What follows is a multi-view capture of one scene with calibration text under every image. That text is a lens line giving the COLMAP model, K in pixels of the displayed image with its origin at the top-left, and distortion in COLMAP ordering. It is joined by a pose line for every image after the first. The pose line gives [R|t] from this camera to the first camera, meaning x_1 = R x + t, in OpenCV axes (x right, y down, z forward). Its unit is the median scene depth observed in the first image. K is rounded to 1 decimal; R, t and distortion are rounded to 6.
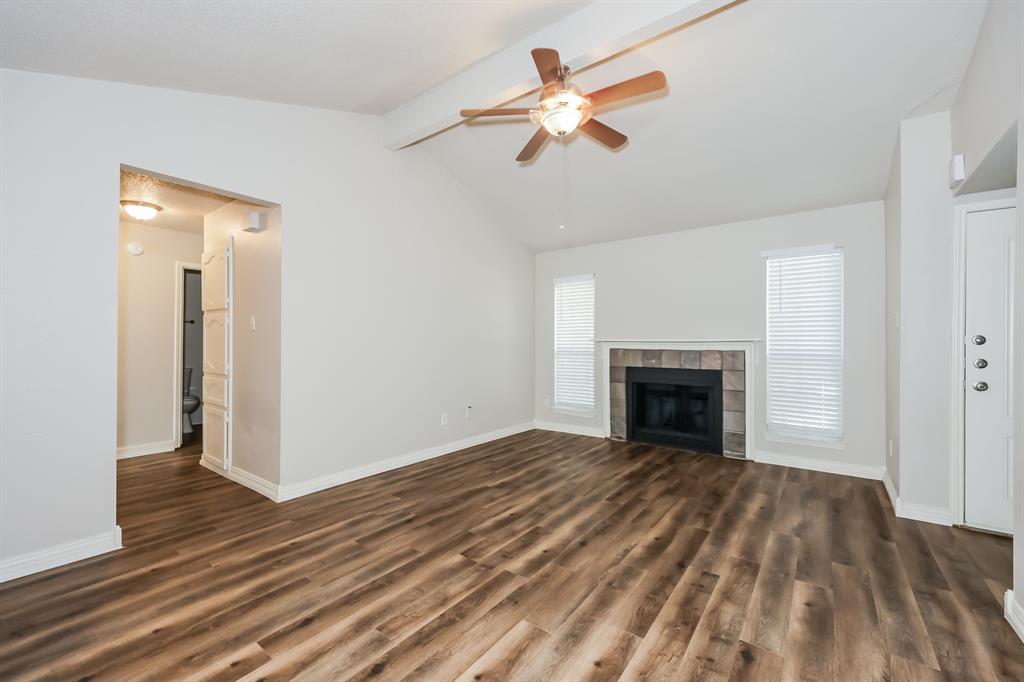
lens RADIAL K [[417.1, 0, 513.0], [0, 417.1, 341.4], [0, 0, 1]] dist [0.001055, 0.000393]
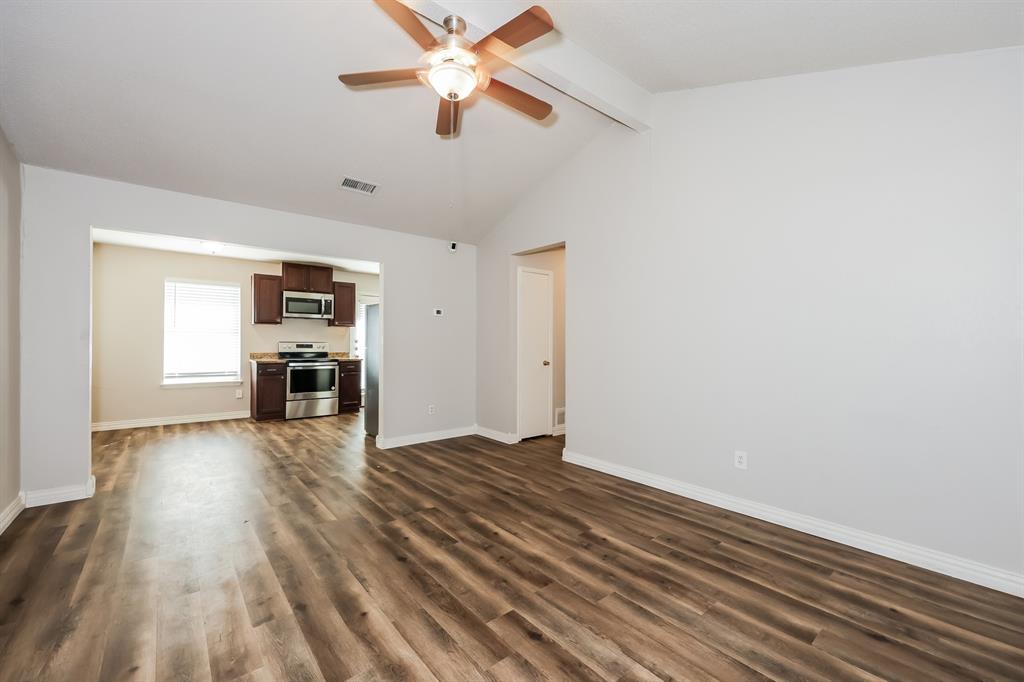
lens RADIAL K [[417.1, 0, 511.5], [0, 417.1, 337.8], [0, 0, 1]] dist [0.001055, 0.000393]
pose [[-0.232673, -0.014106, -0.972453, 0.835051], [0.001639, 0.999888, -0.014896, 0.005632], [0.972554, -0.005059, -0.232624, 1.191350]]
